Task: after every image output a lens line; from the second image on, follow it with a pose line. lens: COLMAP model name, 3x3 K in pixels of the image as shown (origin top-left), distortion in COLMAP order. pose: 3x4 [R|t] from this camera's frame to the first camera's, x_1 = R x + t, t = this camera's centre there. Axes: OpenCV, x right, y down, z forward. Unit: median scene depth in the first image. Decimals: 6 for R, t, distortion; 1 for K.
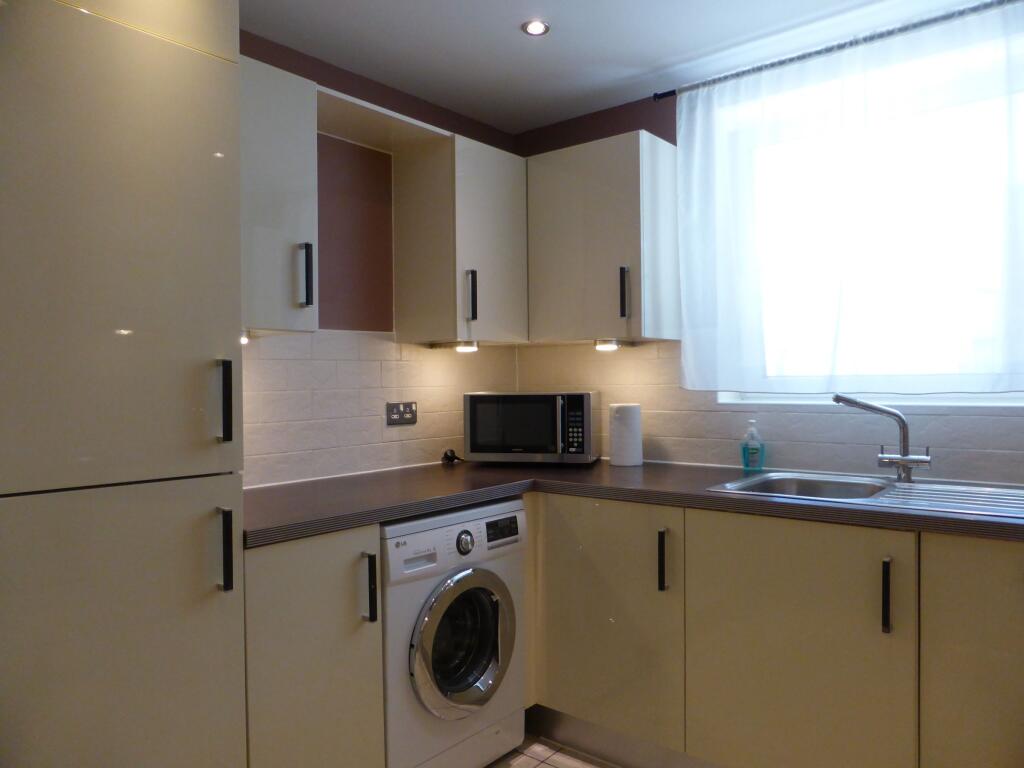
lens RADIAL K [[730.4, 0, 513.6], [0, 730.4, 384.4], [0, 0, 1]] dist [-0.051065, 0.026683]
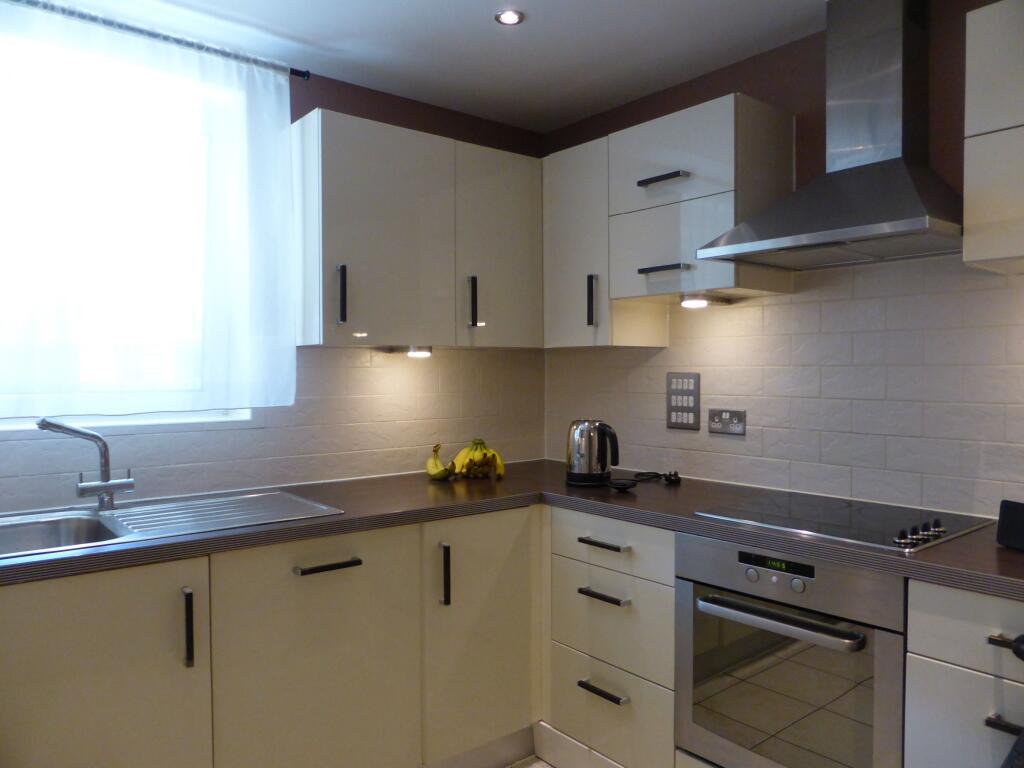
lens RADIAL K [[730.4, 0, 507.8], [0, 730.4, 381.1], [0, 0, 1]] dist [-0.051065, 0.026683]
pose [[0.191323, -0.000477, 0.981527, -0.233946], [0.005477, 0.999985, -0.000582, -0.022794], [-0.981512, 0.005487, 0.191323, 0.270710]]
